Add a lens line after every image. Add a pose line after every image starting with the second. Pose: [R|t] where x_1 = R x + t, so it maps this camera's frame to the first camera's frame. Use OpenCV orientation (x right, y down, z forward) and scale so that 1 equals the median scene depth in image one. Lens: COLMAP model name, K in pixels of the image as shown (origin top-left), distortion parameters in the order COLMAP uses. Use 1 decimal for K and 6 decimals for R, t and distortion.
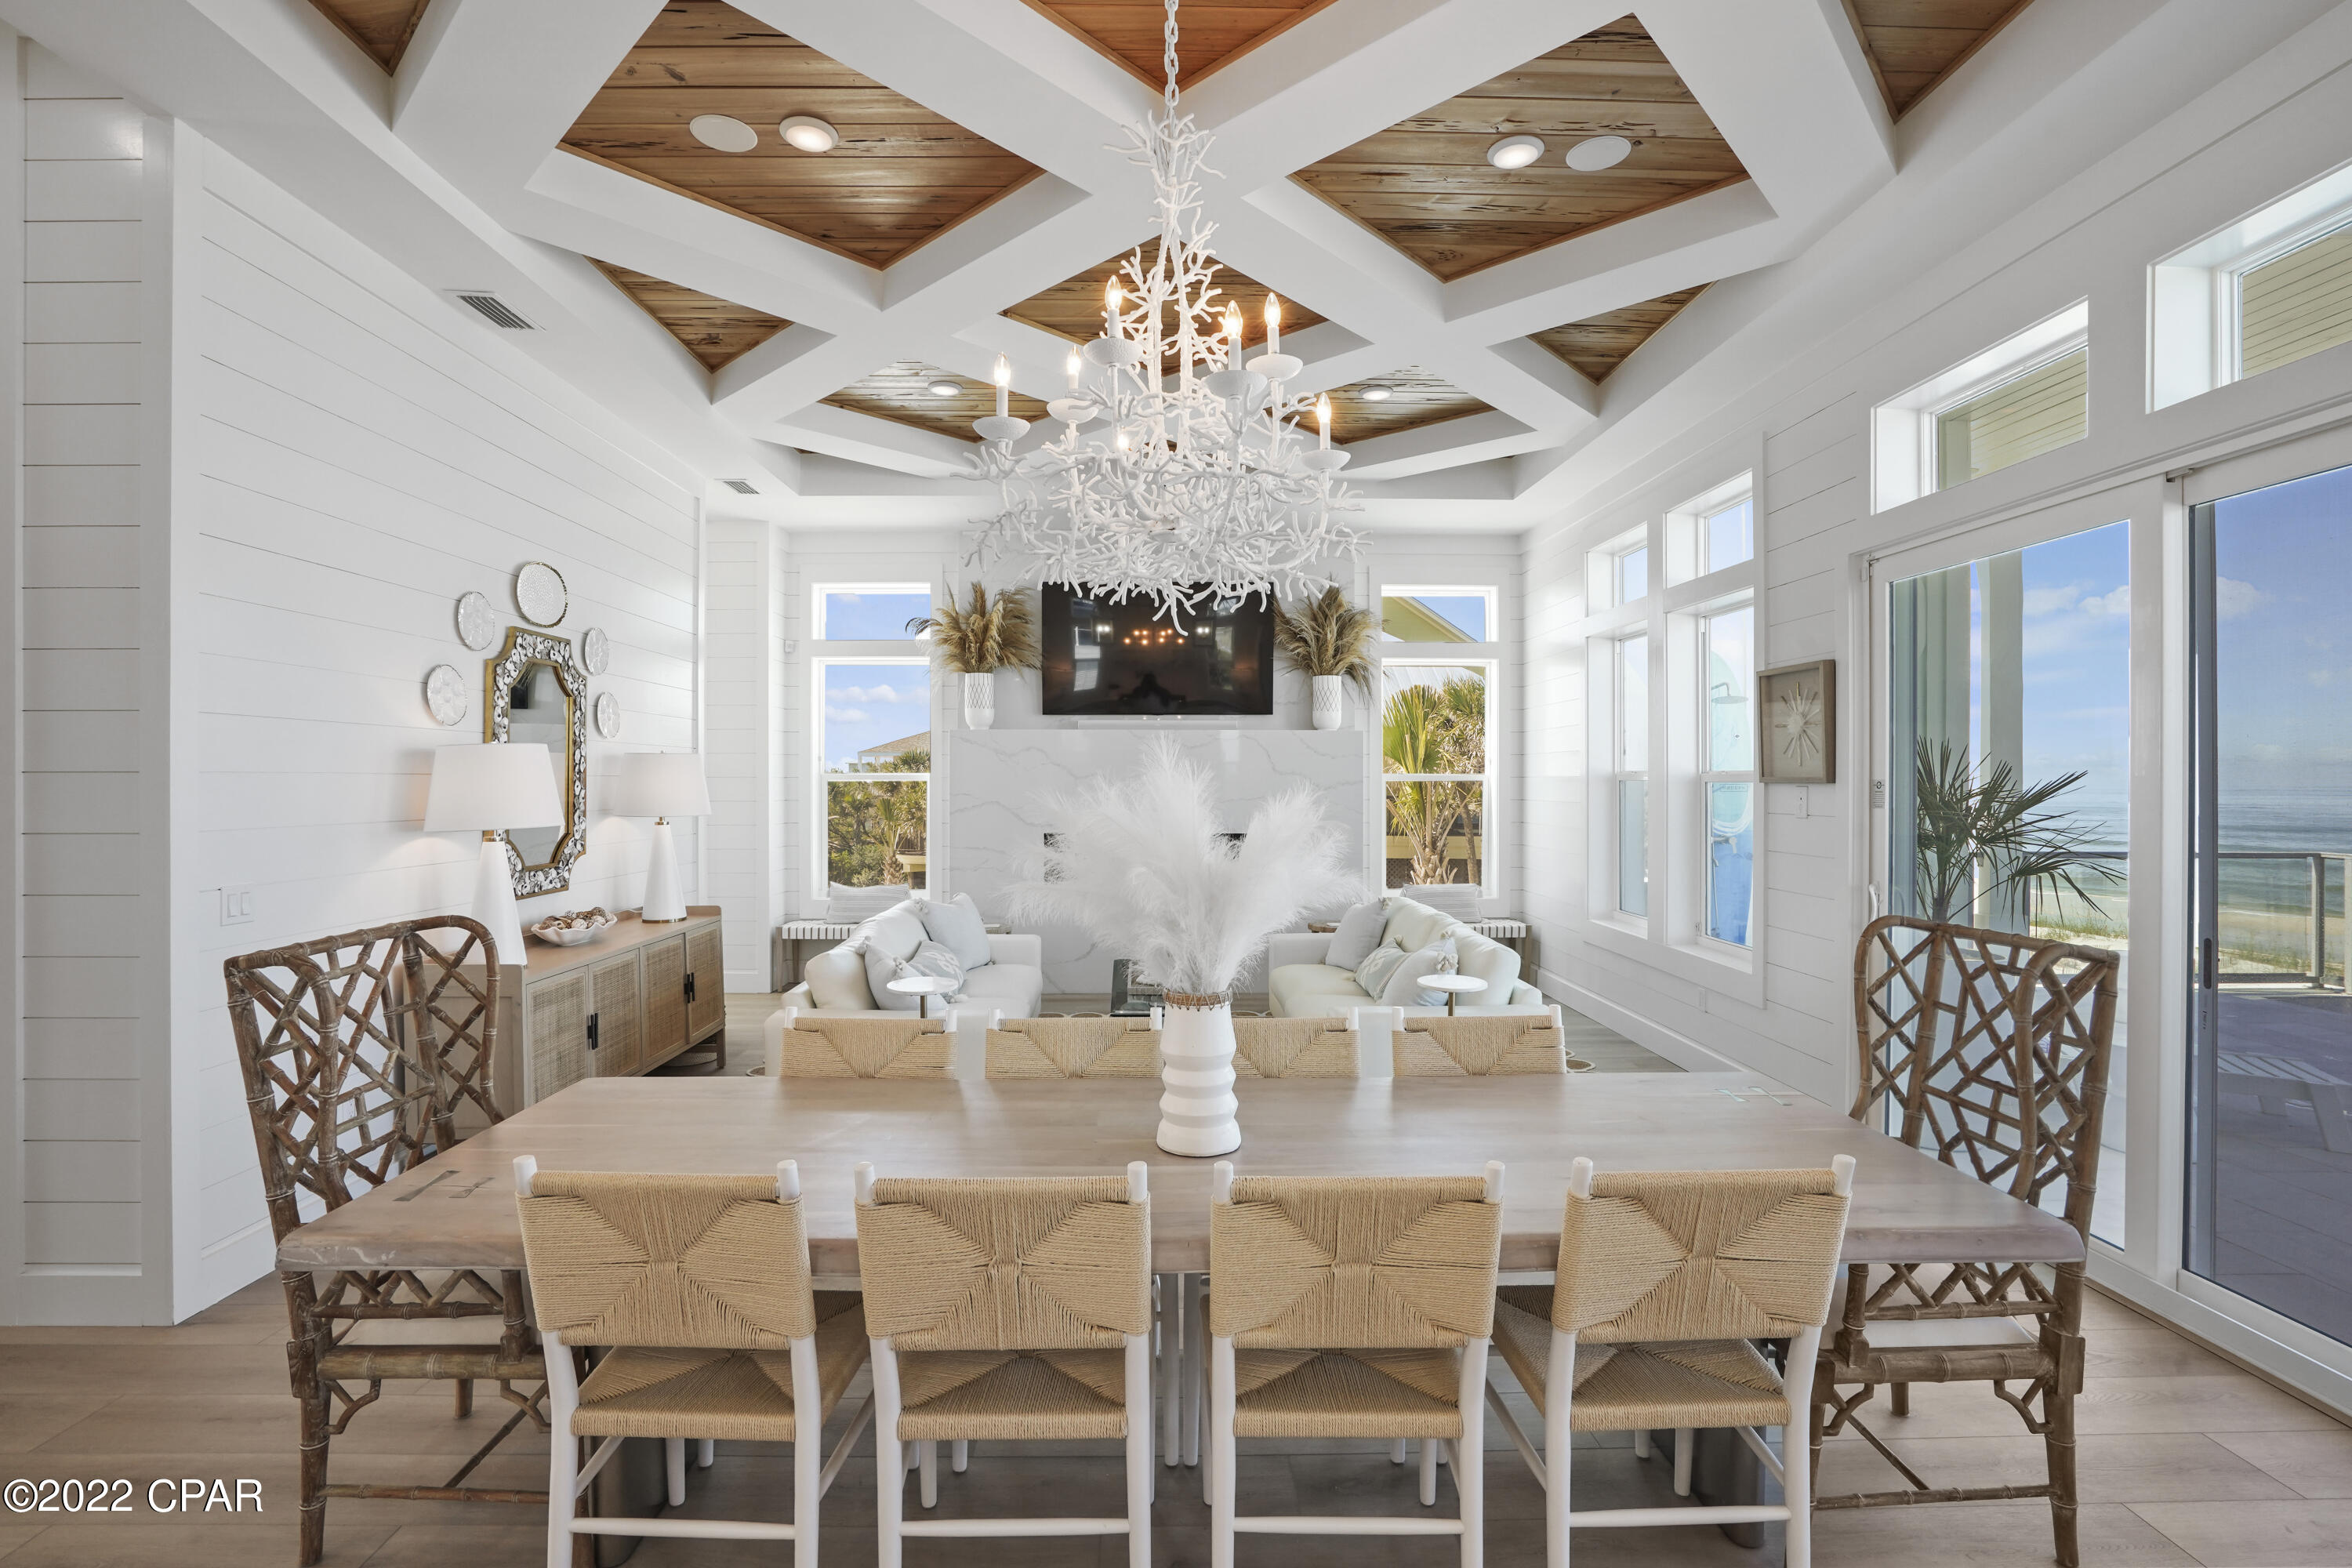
lens RADIAL K [[1101.9, 0, 1150.5], [0, 1101.9, 778.0], [0, 0, 1]] dist [-0.050709, 0.018786]
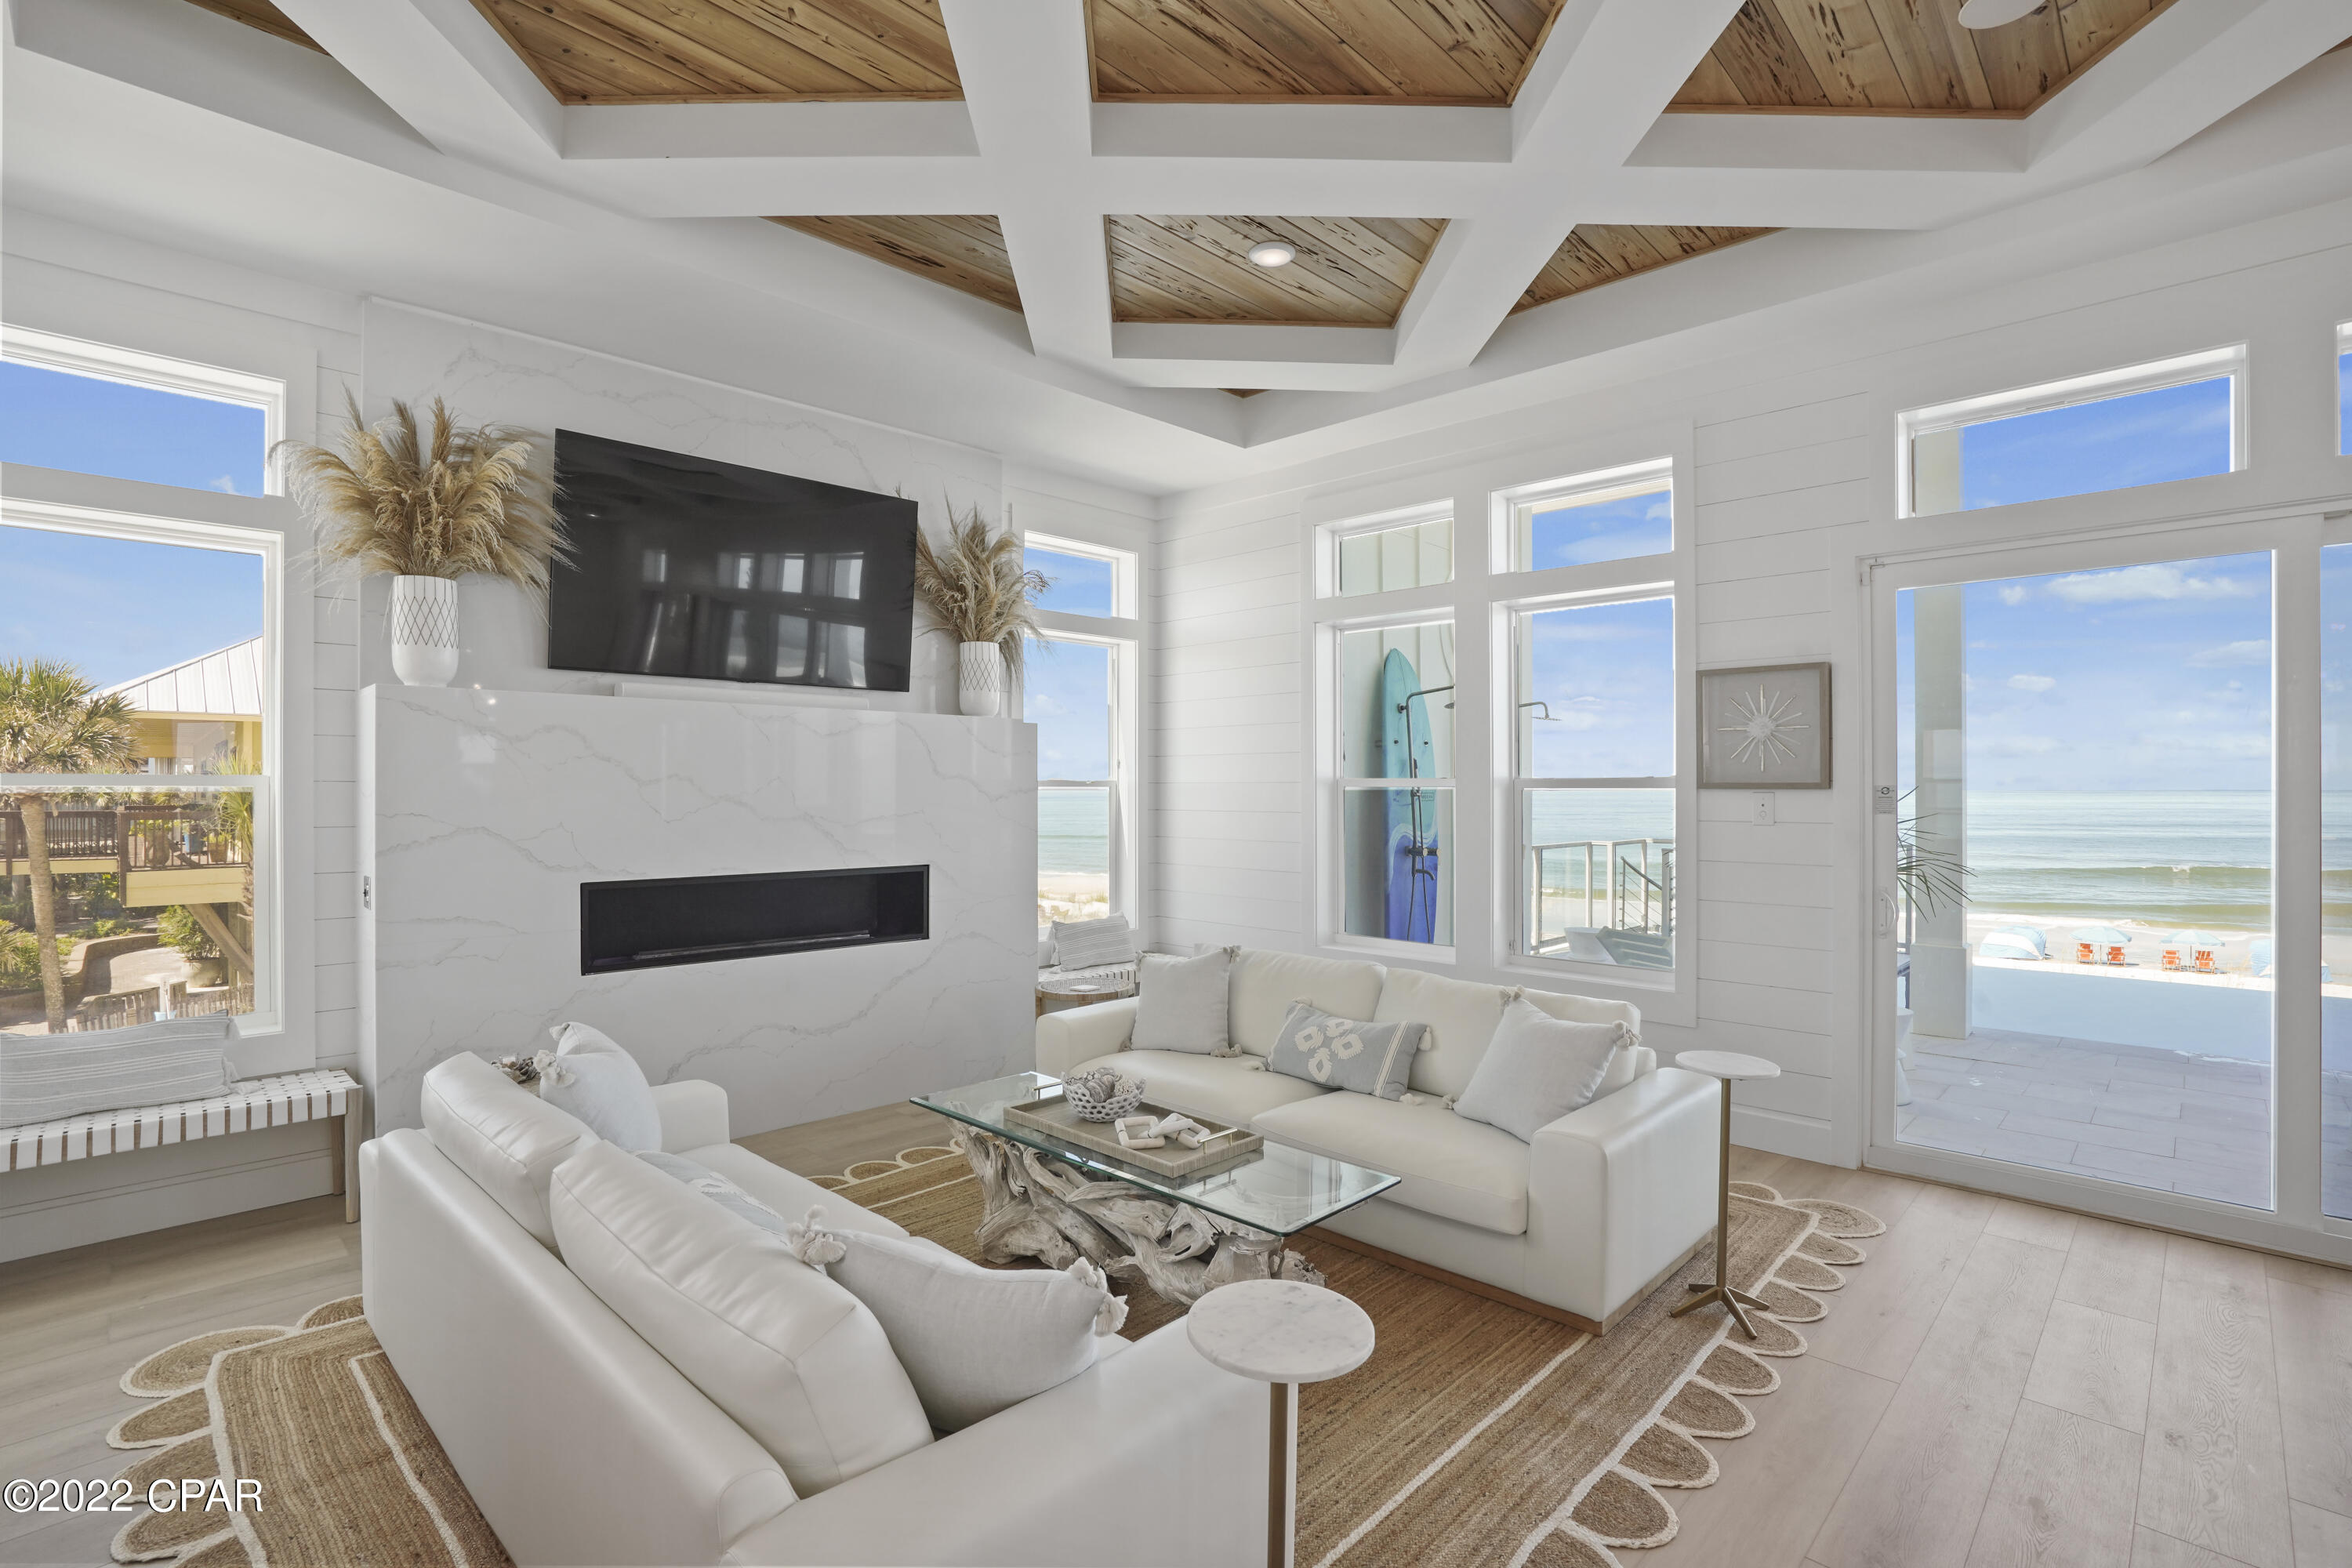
lens RADIAL K [[1101.9, 0, 1164.9], [0, 1101.9, 792.2], [0, 0, 1]] dist [-0.050709, 0.018786]
pose [[0.712140, -0.002385, 0.702034, -0.564681], [-0.000567, 0.999992, 0.003972, 0.005680], [-0.702038, -0.003226, 0.712133, 0.852788]]
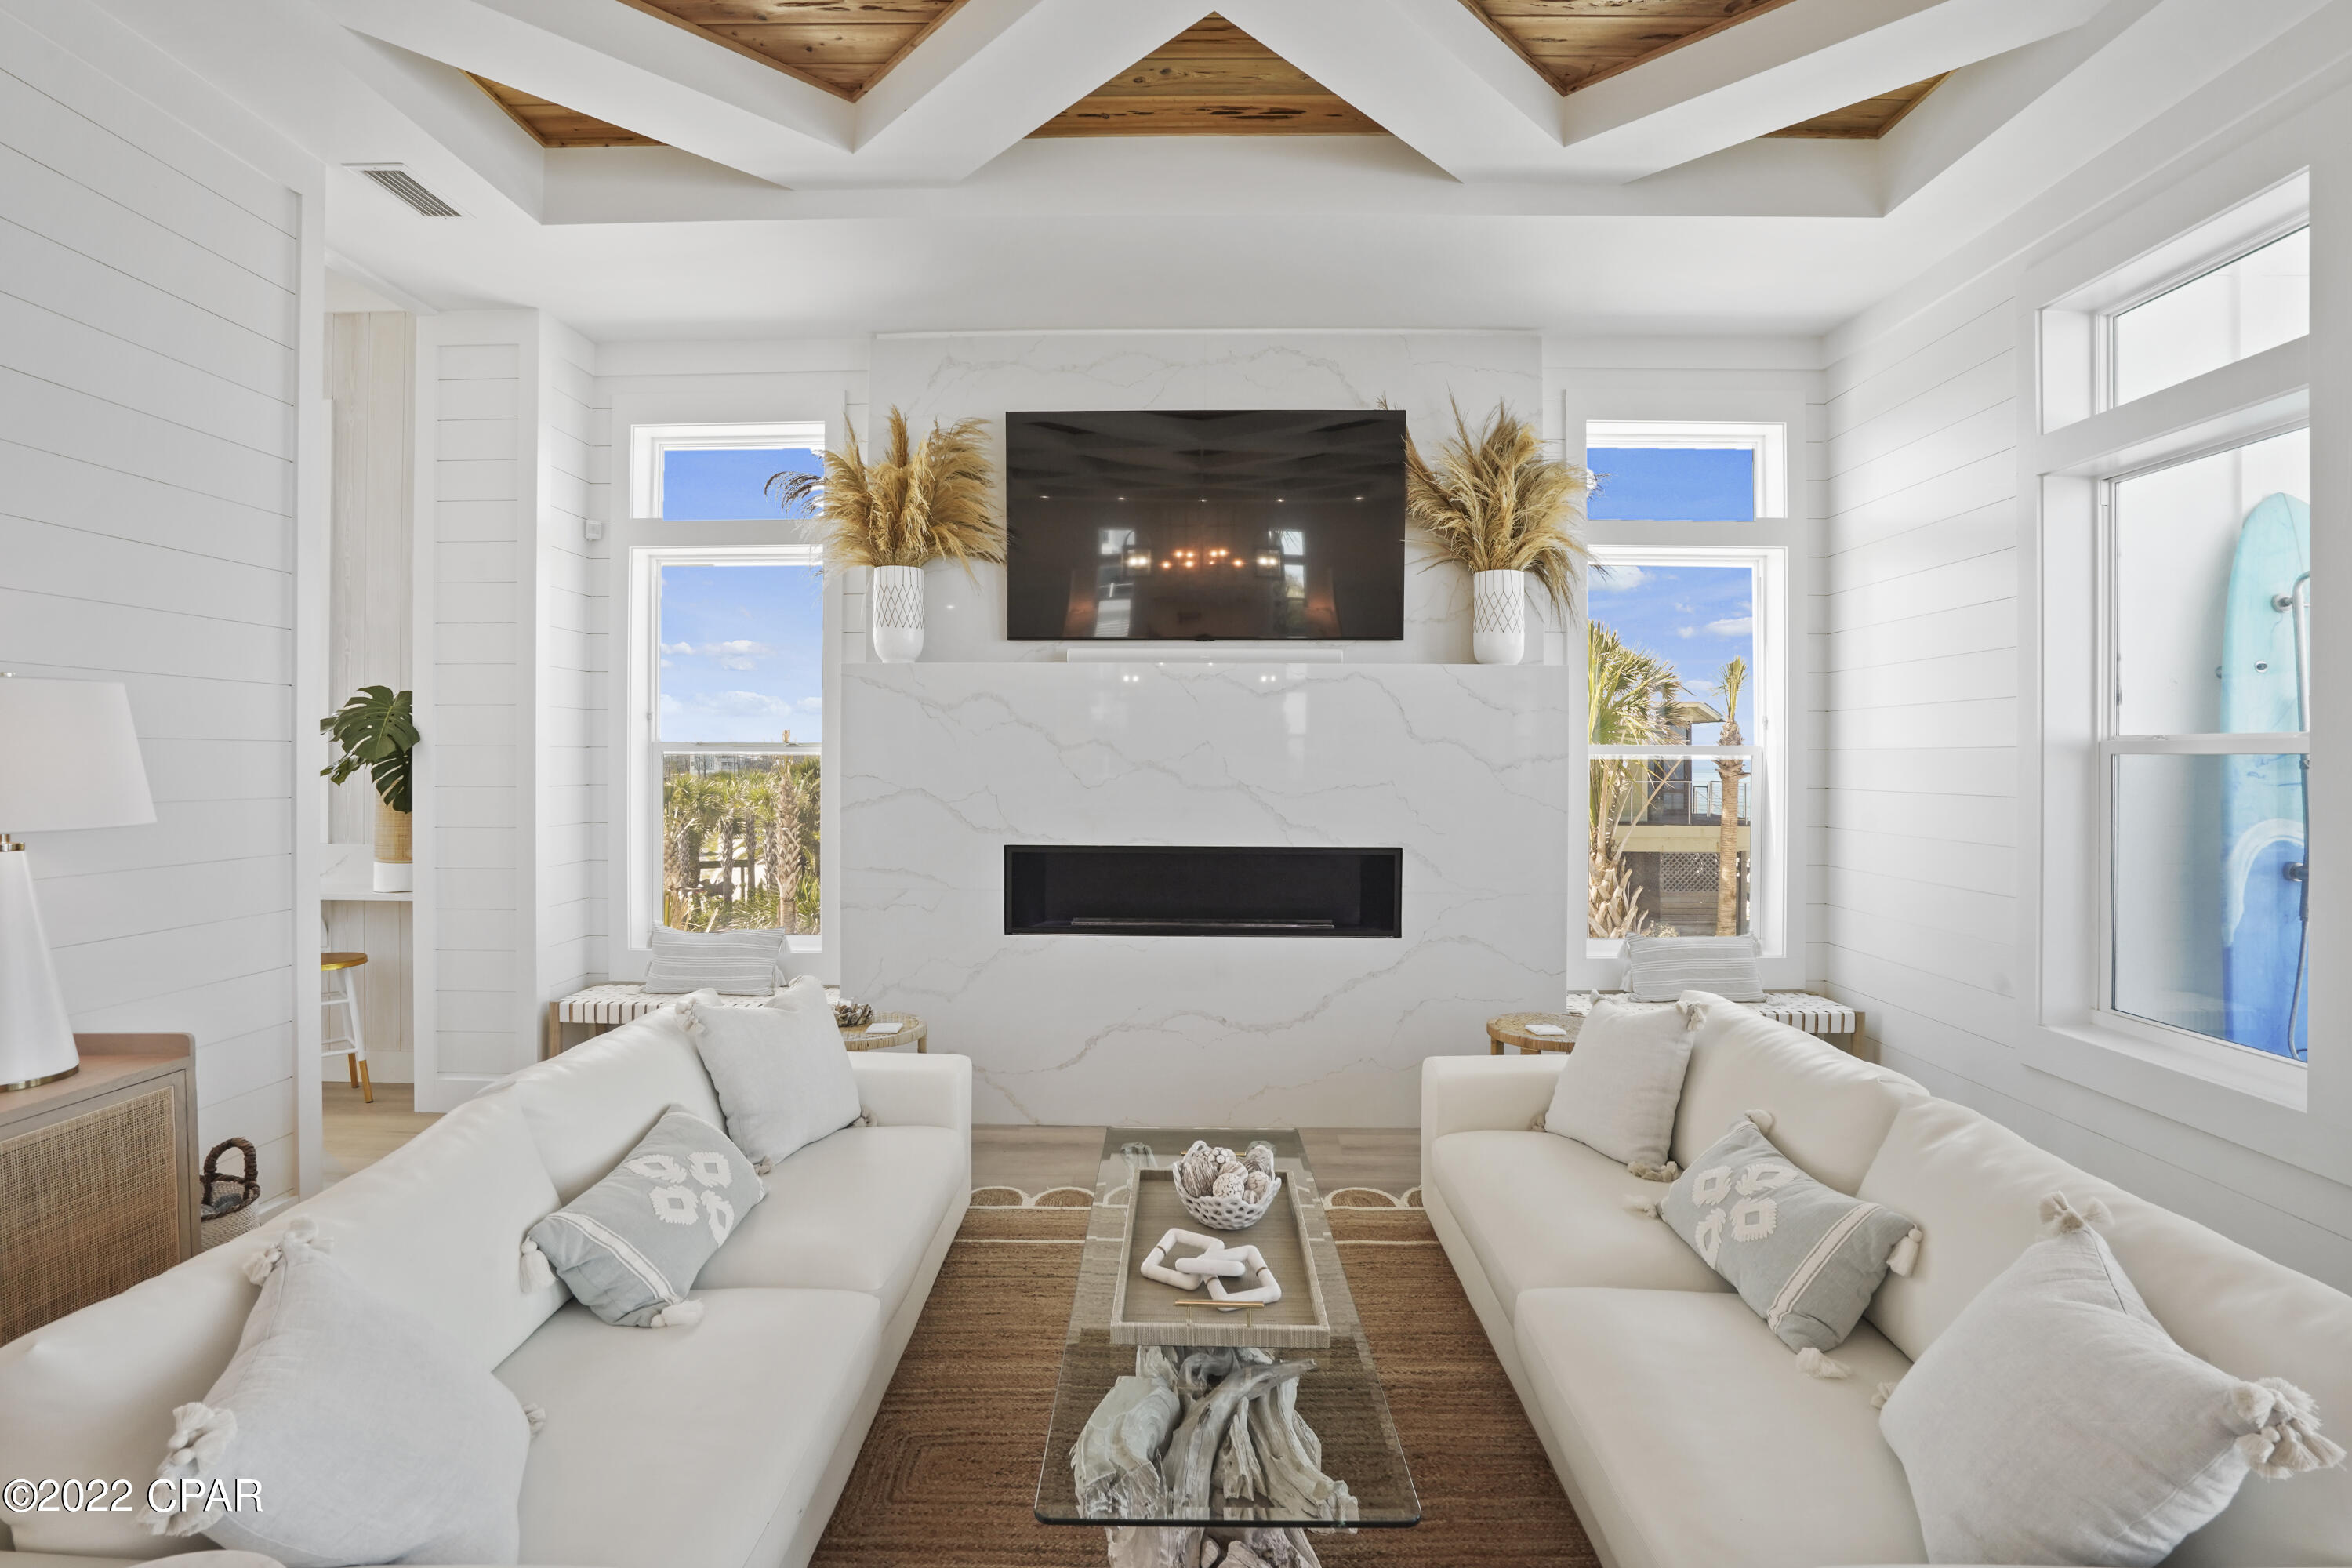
lens RADIAL K [[1101.9, 0, 1173.5], [0, 1101.9, 763.9], [0, 0, 1]] dist [-0.050709, 0.018786]
pose [[0.999644, 0.002073, -0.026582, 0.011925], [-0.001936, 0.999985, 0.005209, 0.010895], [0.026592, -0.005155, 0.999633, 0.902629]]
